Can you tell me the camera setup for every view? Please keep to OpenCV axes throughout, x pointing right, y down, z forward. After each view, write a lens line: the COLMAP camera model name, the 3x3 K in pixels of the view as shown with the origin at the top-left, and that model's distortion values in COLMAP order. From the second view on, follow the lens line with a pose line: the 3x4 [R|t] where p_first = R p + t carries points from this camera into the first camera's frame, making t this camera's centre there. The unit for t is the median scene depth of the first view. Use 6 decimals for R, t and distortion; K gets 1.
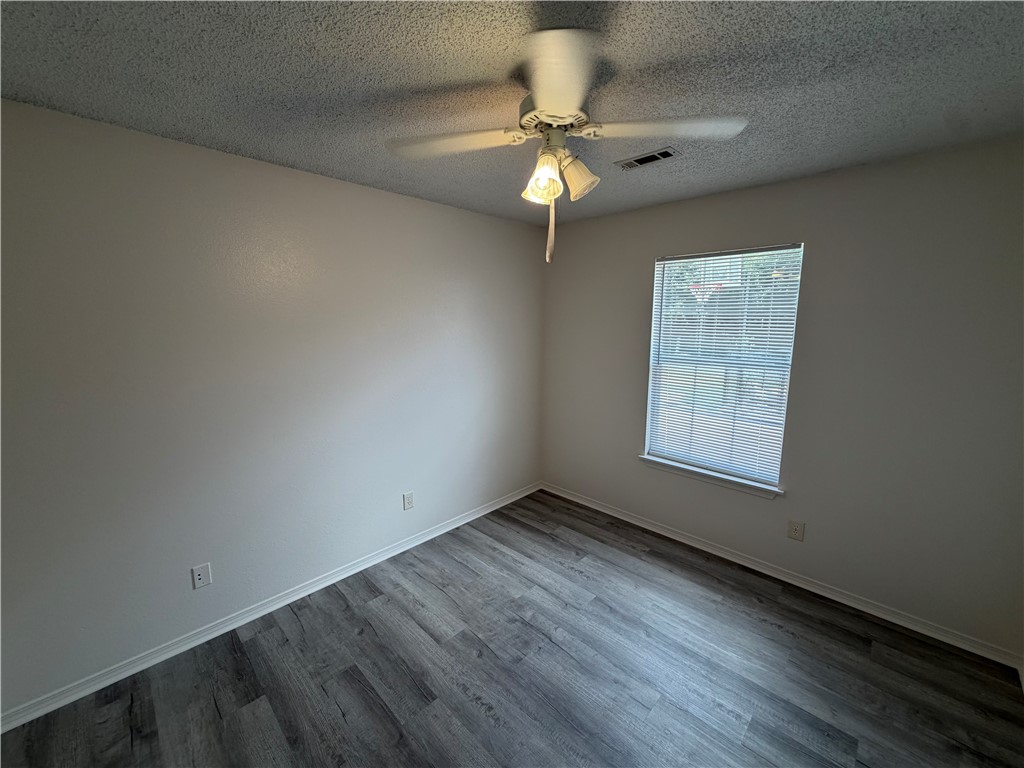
lens RADIAL K [[409.6, 0, 511.2], [0, 409.6, 385.3], [0, 0, 1]] dist [-0.002377, -0.000271]
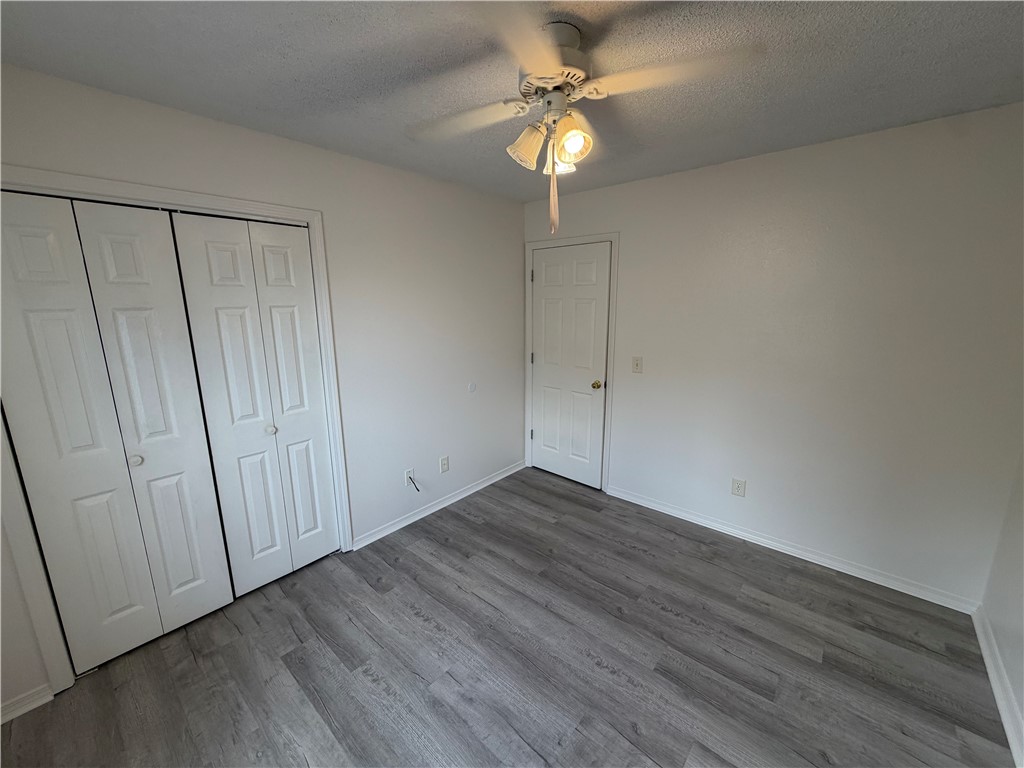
lens RADIAL K [[409.6, 0, 508.9], [0, 409.6, 385.2], [0, 0, 1]] dist [-0.002377, -0.000271]
pose [[-0.998399, 0.022100, -0.052074, 0.211419], [0.001734, 0.932058, 0.362306, -0.257027], [0.056543, 0.361635, -0.930603, 1.647963]]
